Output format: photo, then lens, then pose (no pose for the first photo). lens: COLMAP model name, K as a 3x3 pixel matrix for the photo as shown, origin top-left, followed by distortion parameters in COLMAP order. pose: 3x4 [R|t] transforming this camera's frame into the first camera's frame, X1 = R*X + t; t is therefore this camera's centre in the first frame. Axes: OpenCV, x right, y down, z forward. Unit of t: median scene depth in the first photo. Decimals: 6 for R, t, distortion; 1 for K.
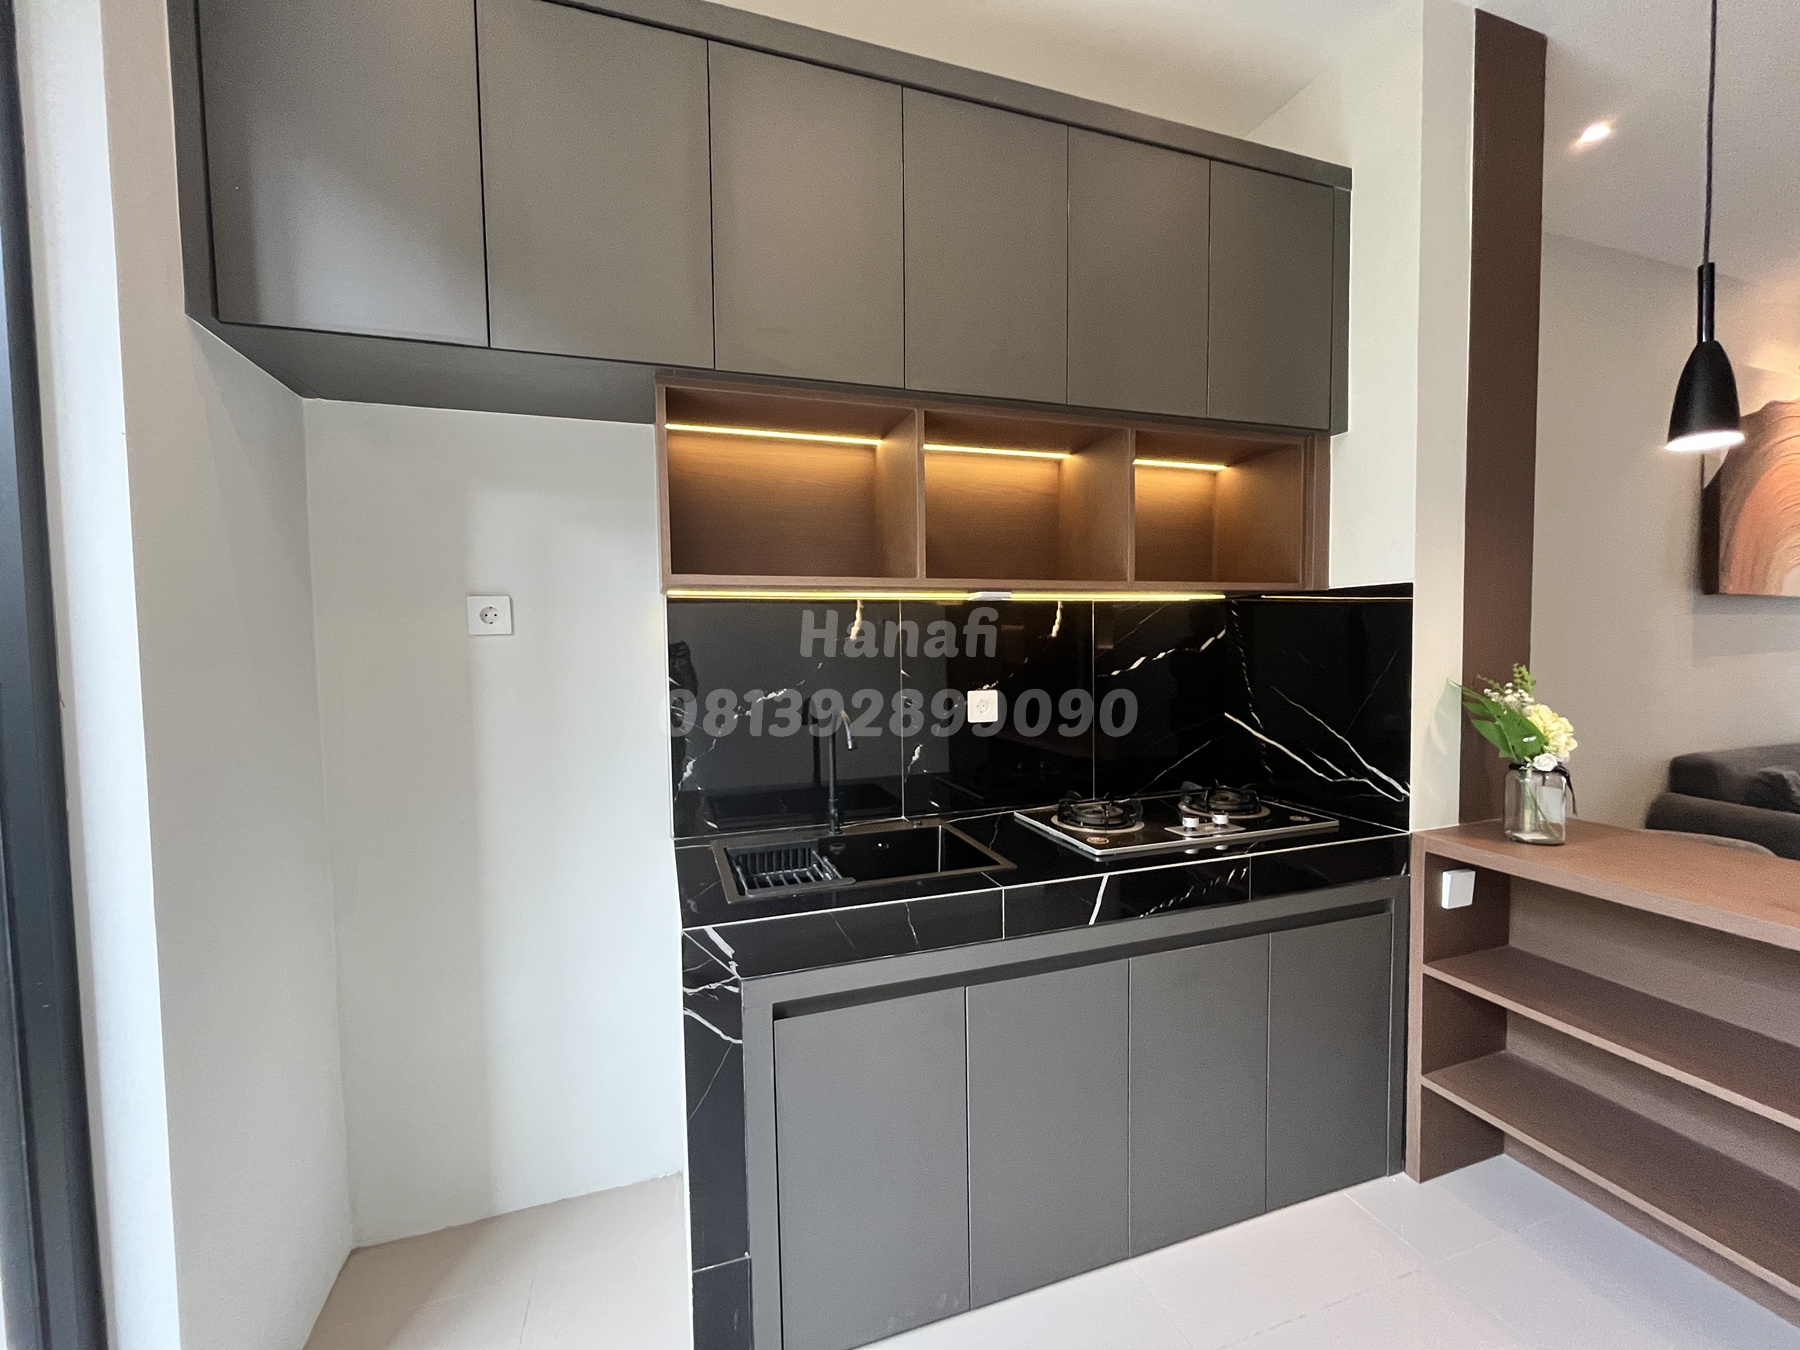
lens RADIAL K [[730.5, 0, 894.0], [0, 730.5, 673.7], [0, 0, 1]] dist [-0.003251, 0.000694]
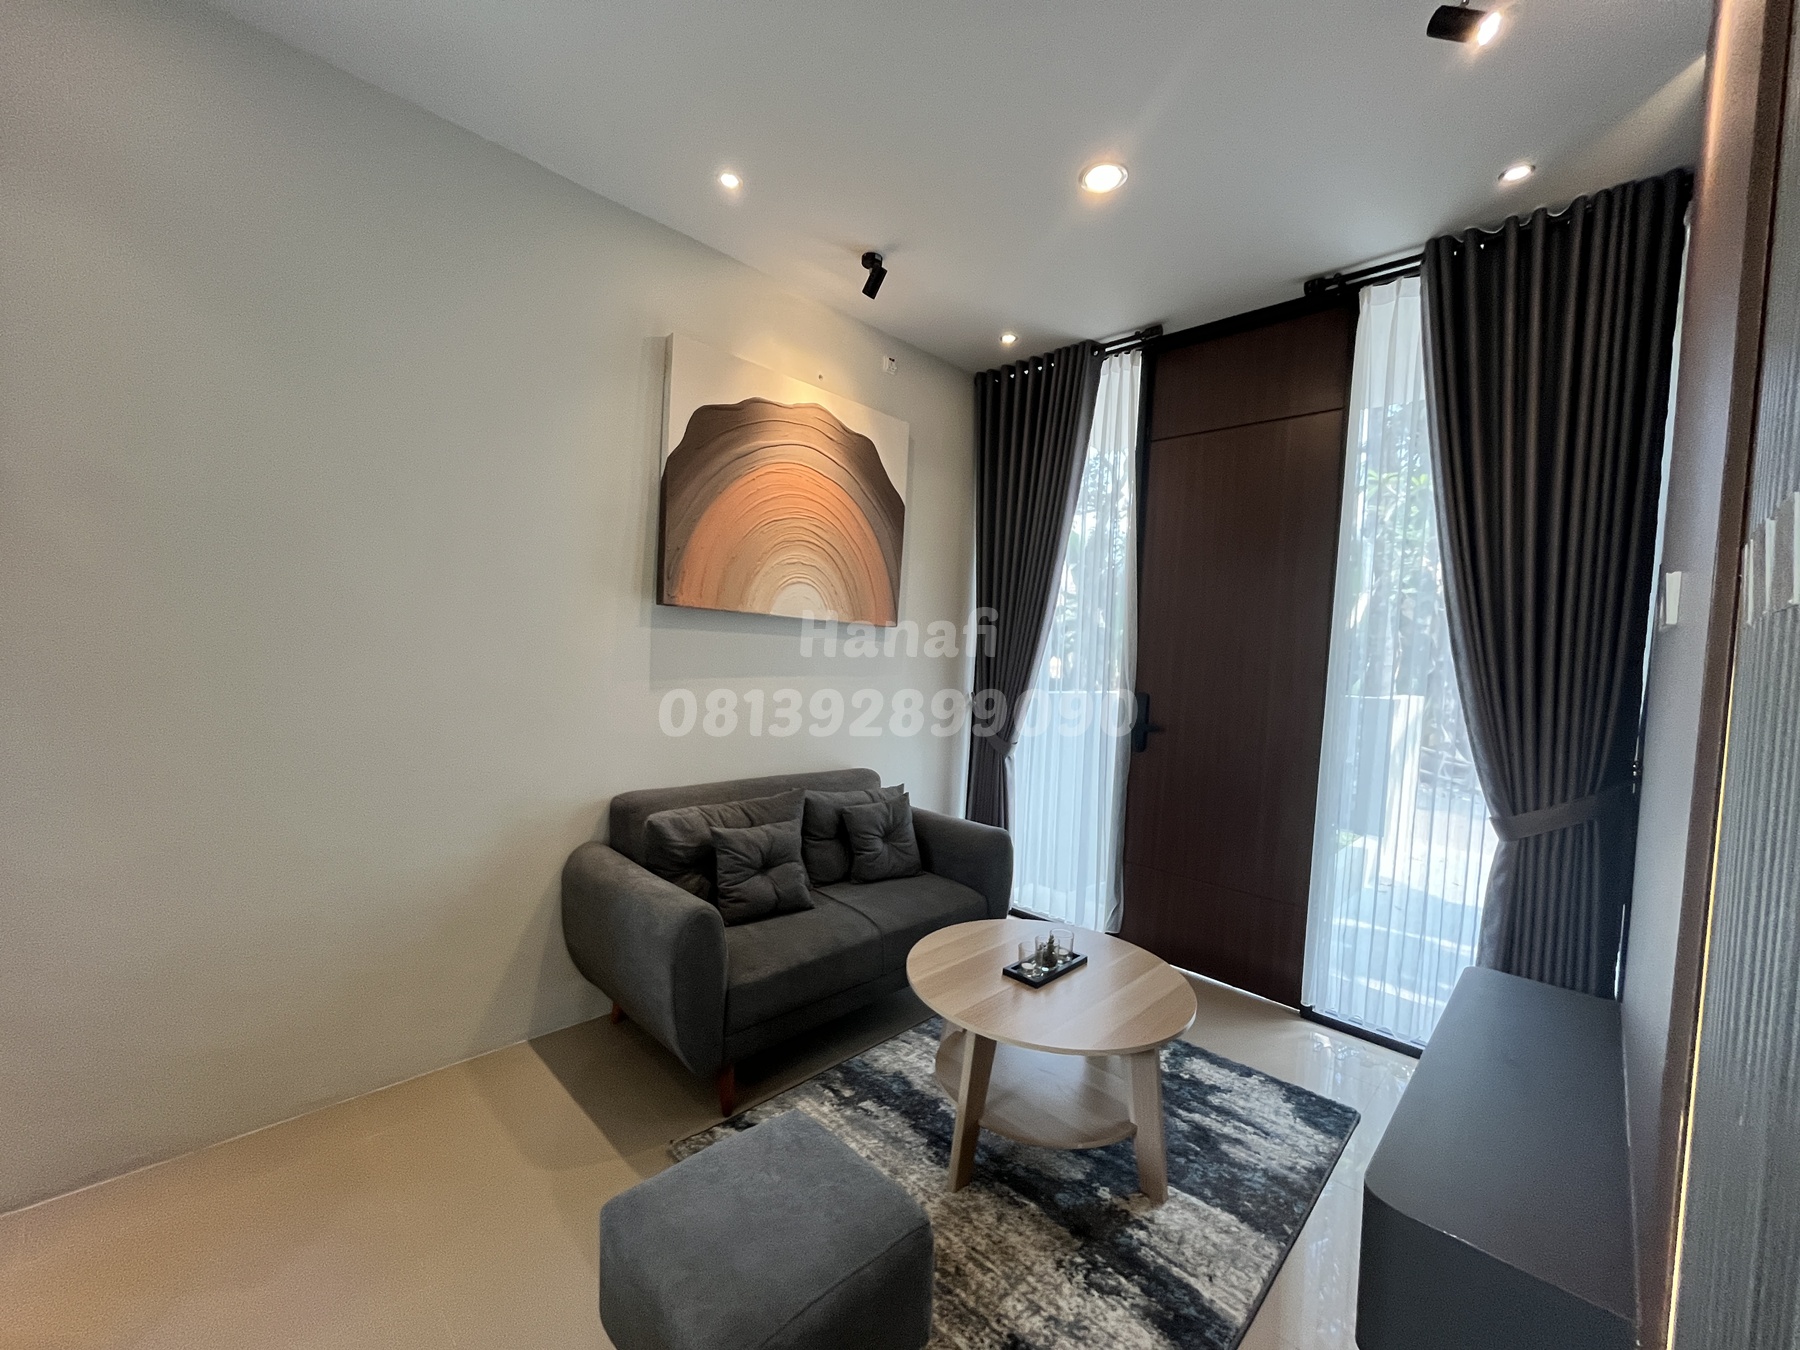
lens RADIAL K [[730.5, 0, 893.7], [0, 730.5, 672.5], [0, 0, 1]] dist [-0.003251, 0.000694]
pose [[0.888044, 0.041628, 0.457870, 1.655904], [-0.042441, 0.999063, -0.008517, -0.057894], [-0.457796, -0.011869, 0.888978, 0.189362]]
